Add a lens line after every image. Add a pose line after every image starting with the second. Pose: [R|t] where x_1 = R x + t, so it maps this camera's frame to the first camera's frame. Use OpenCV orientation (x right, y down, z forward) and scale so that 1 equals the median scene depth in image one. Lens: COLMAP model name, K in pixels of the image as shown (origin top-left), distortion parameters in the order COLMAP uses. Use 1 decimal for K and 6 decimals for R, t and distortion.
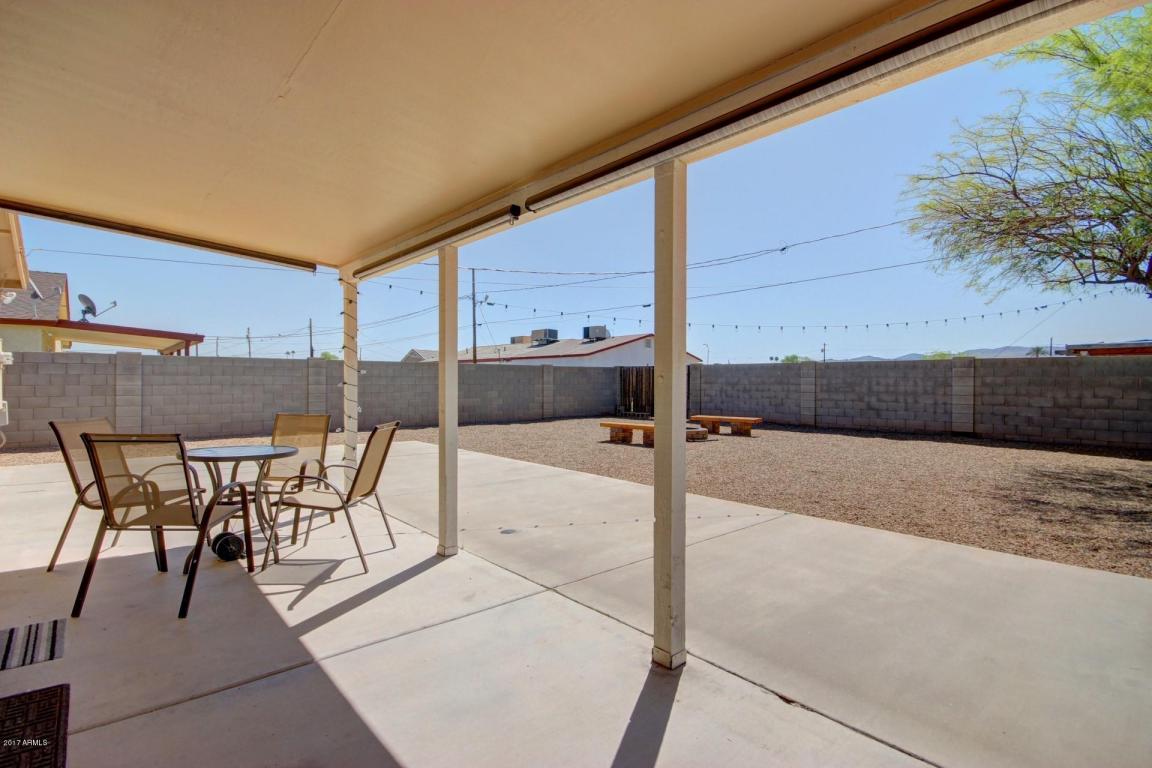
lens RADIAL K [[544.9, 0, 576.1], [0, 544.9, 378.1], [0, 0, 1]] dist [-0.000665, -0.000157]
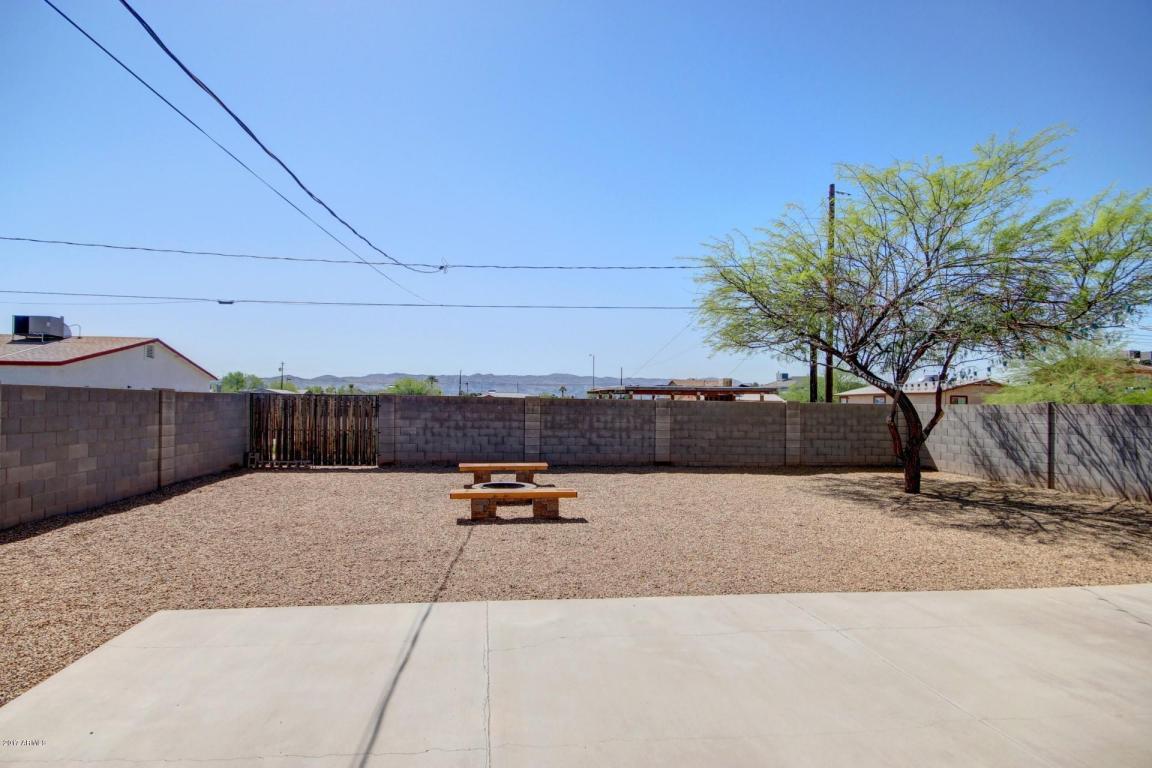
lens RADIAL K [[542.2, 0, 546.6], [0, 542.2, 396.0], [0, 0, 1]] dist [-0.002109, -0.000144]
pose [[0.571970, 0.019136, 0.820052, -0.358120], [-0.018463, 0.999775, -0.010452, -0.023971], [-0.820067, -0.009162, 0.572194, 0.467529]]
